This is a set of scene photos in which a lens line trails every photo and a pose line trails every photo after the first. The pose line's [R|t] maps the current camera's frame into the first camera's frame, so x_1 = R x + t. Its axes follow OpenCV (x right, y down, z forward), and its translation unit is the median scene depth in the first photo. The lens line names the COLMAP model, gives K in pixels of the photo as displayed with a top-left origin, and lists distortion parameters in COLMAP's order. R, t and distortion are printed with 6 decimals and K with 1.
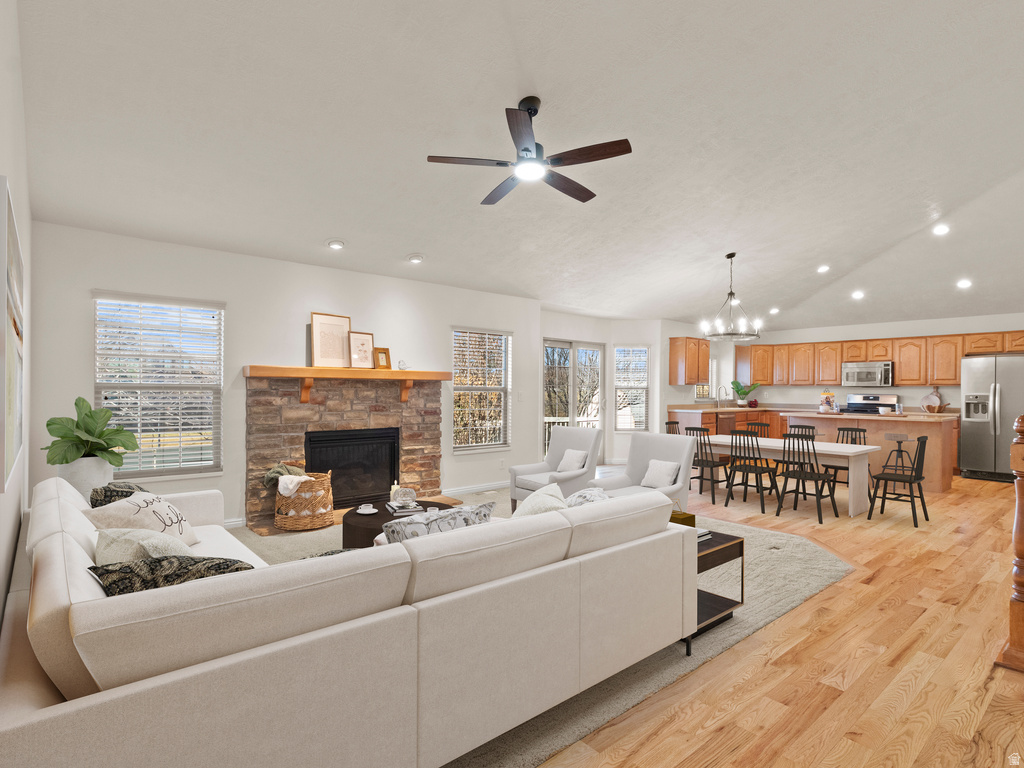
lens RADIAL K [[552.4, 0, 512.6], [0, 552.4, 392.6], [0, 0, 1]] dist [0.000913, 0.000119]
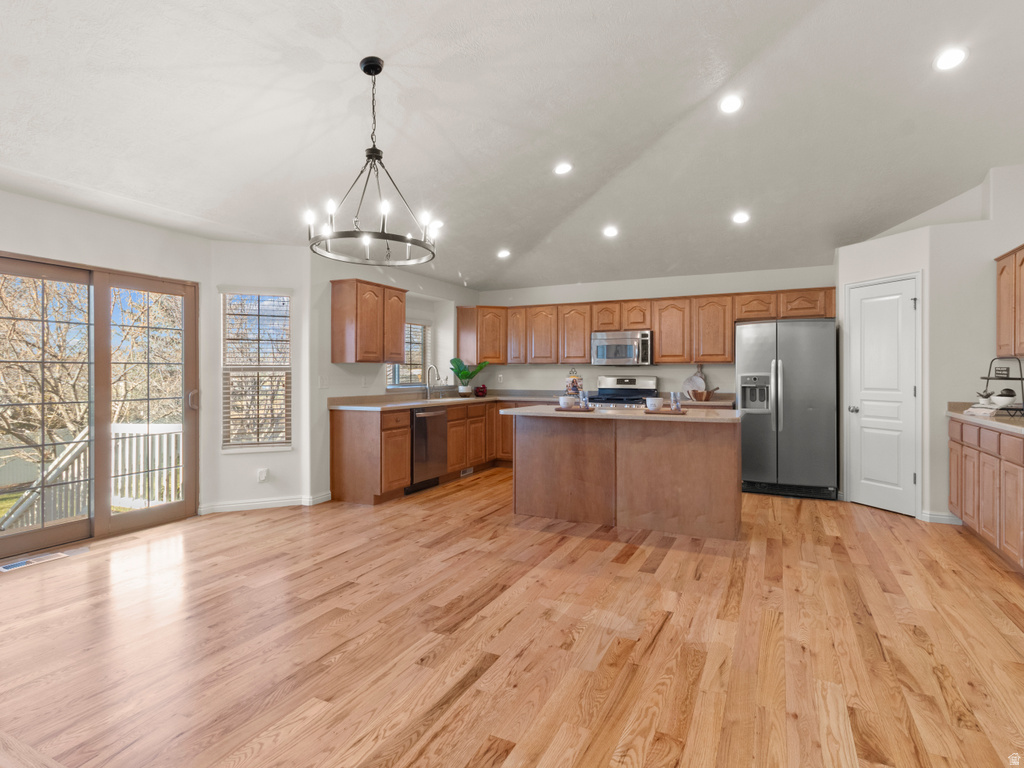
lens RADIAL K [[552.4, 0, 530.5], [0, 552.4, 376.2], [0, 0, 1]] dist [0.000913, 0.000119]
pose [[0.910255, -0.009852, 0.413931, 0.343607], [0.009431, 0.999951, 0.003061, -0.000237], [-0.413941, 0.001118, 0.910303, 0.576186]]
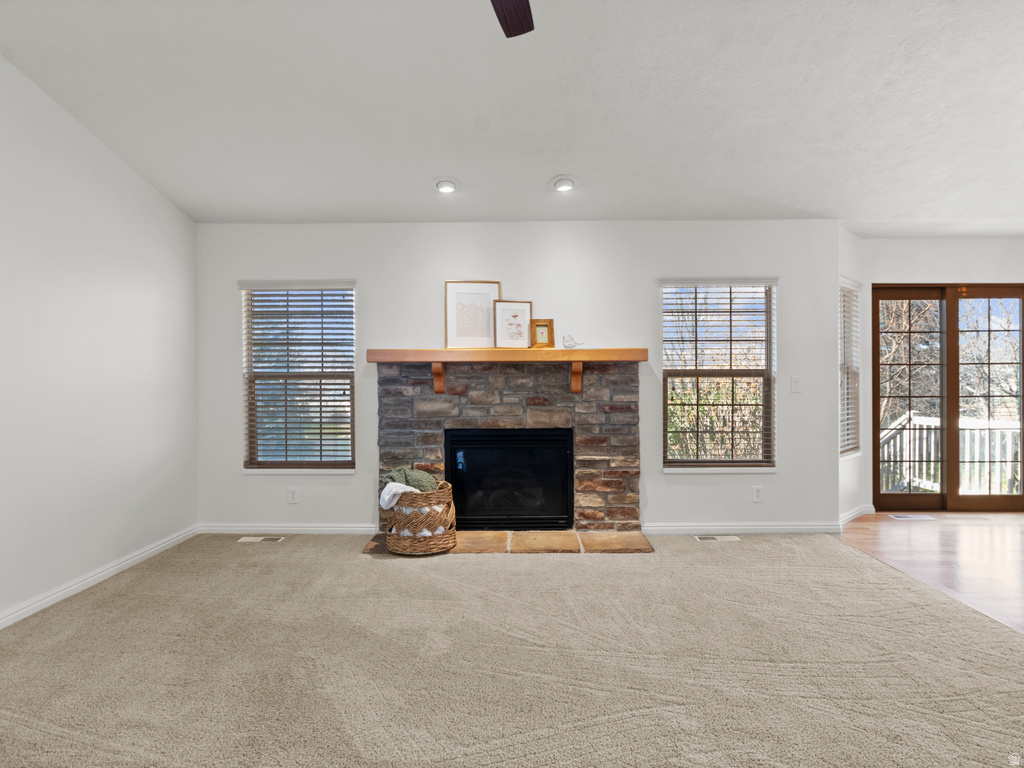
lens RADIAL K [[552.4, 0, 512.0], [0, 552.4, 379.3], [0, 0, 1]] dist [0.000913, 0.000119]
pose [[0.749583, -0.001555, -0.661908, 0.205466], [0.005184, 0.999980, 0.003522, -0.003547], [0.661890, -0.006071, 0.749577, 0.397086]]
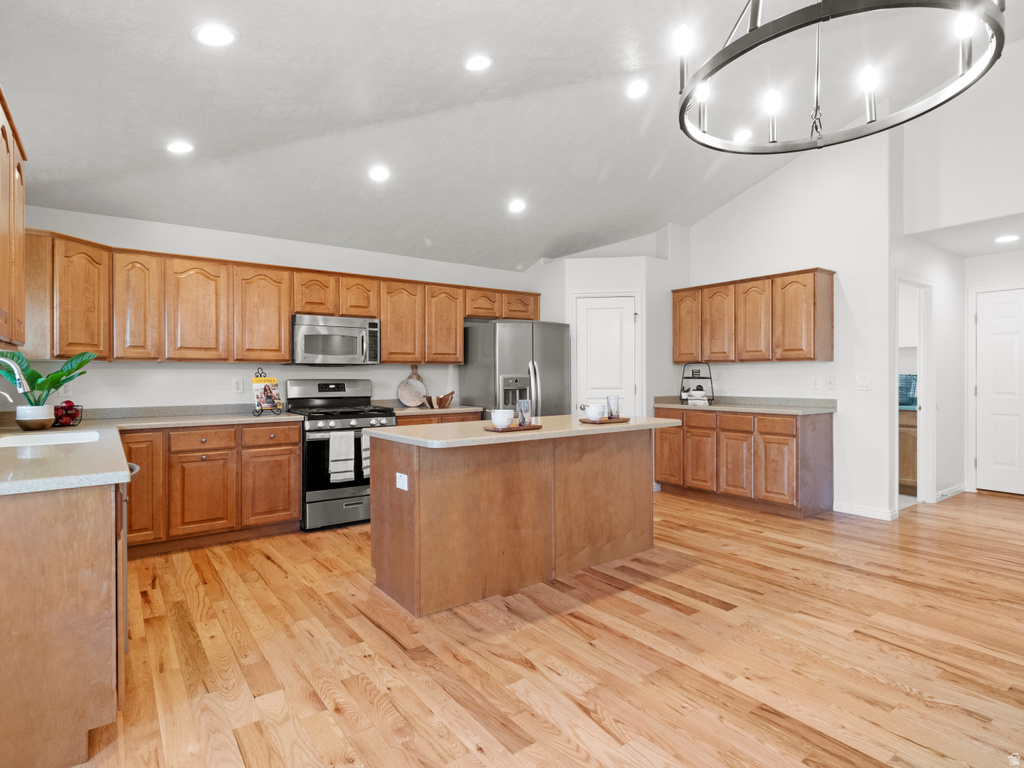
lens RADIAL K [[552.4, 0, 529.3], [0, 552.4, 380.4], [0, 0, 1]] dist [0.000913, 0.000119]
pose [[0.050418, -0.018350, 0.998560, 0.203411], [0.010752, 0.999783, 0.017829, -0.005135], [-0.998670, 0.009838, 0.050604, 1.171662]]
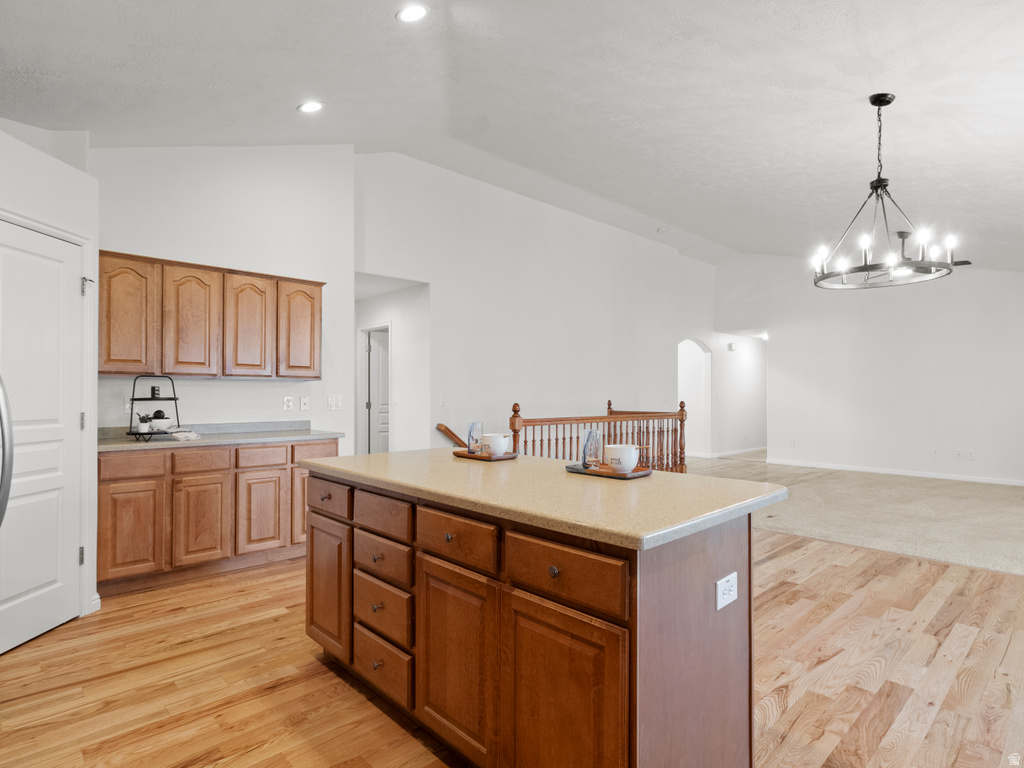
lens RADIAL K [[552.4, 0, 519.8], [0, 552.4, 389.2], [0, 0, 1]] dist [0.000913, 0.000119]
pose [[-0.998745, -0.009713, -0.049143, 0.768142], [-0.009738, 0.999953, 0.000255, -0.004581], [0.049138, 0.000733, -0.998792, 1.552002]]
